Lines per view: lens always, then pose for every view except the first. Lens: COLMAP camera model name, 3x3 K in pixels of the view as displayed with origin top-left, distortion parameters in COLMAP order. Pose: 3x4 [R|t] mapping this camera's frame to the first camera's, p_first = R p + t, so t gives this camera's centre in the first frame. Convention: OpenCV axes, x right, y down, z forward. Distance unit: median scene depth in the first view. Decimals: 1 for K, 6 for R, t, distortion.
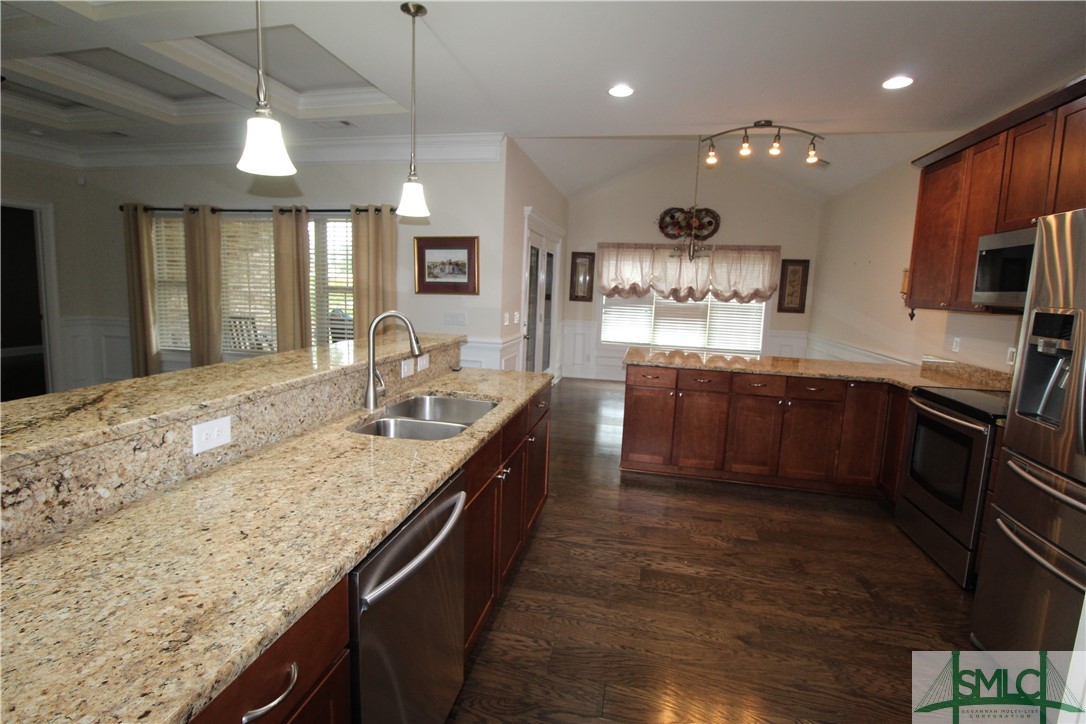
lens RADIAL K [[508.9, 0, 541.9], [0, 508.9, 350.8], [0, 0, 1]] dist [-0.004996, -0.000400]
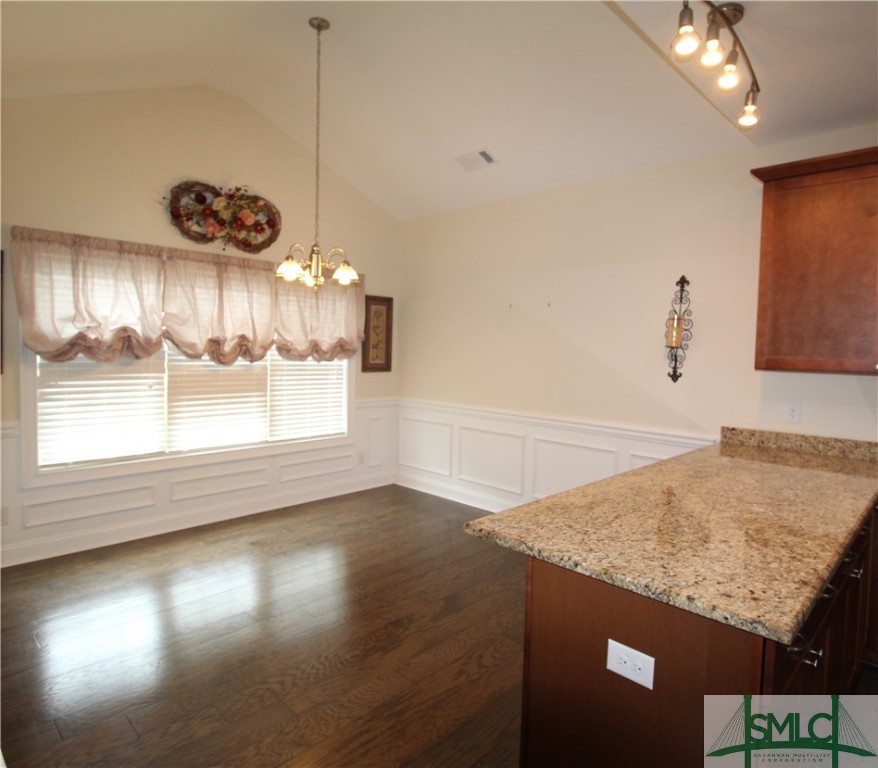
lens RADIAL K [[534.7, 0, 465.8], [0, 534.7, 372.6], [0, 0, 1]] dist [-0.003584, 0.000090]
pose [[0.500281, -0.064200, 0.863480, -0.083542], [0.102024, 0.994671, 0.014843, -0.071659], [-0.859831, 0.080670, 0.504165, 0.519596]]
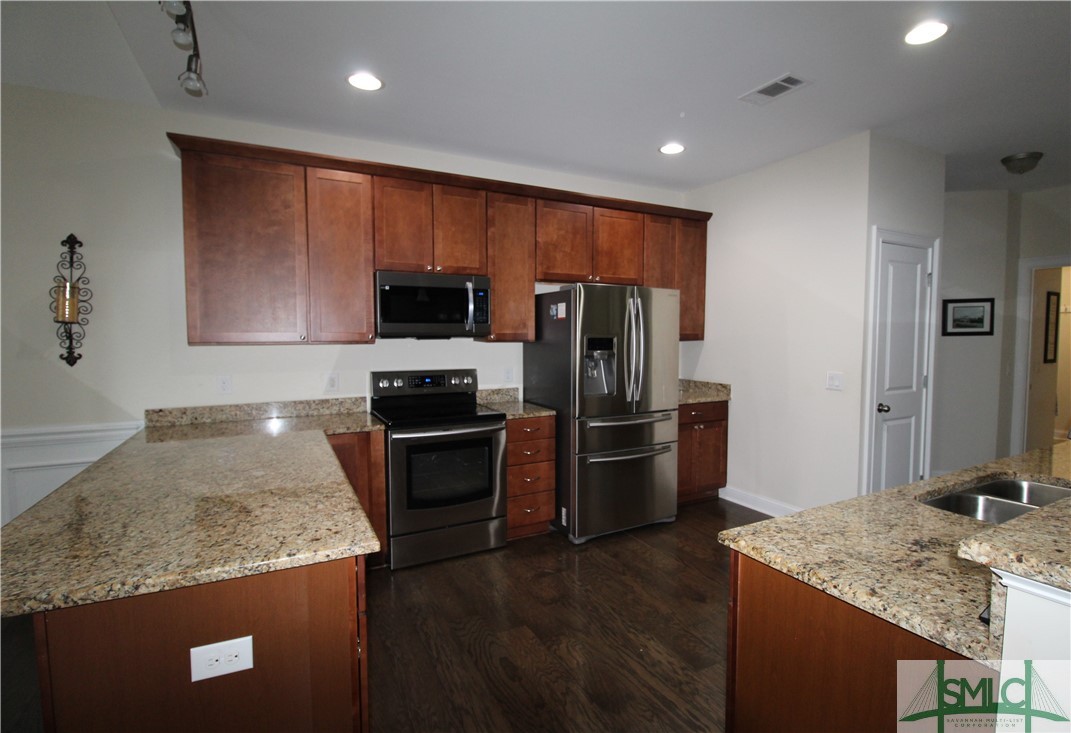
lens RADIAL K [[544.4, 0, 535.5], [0, 544.4, 366.5], [0, 0, 1]] dist [-0.002963, -0.001544]
pose [[-0.643420, -0.080602, 0.761258, -0.092897], [0.072102, 0.983640, 0.165089, -0.077312], [-0.762110, 0.161110, -0.627082, 0.593722]]
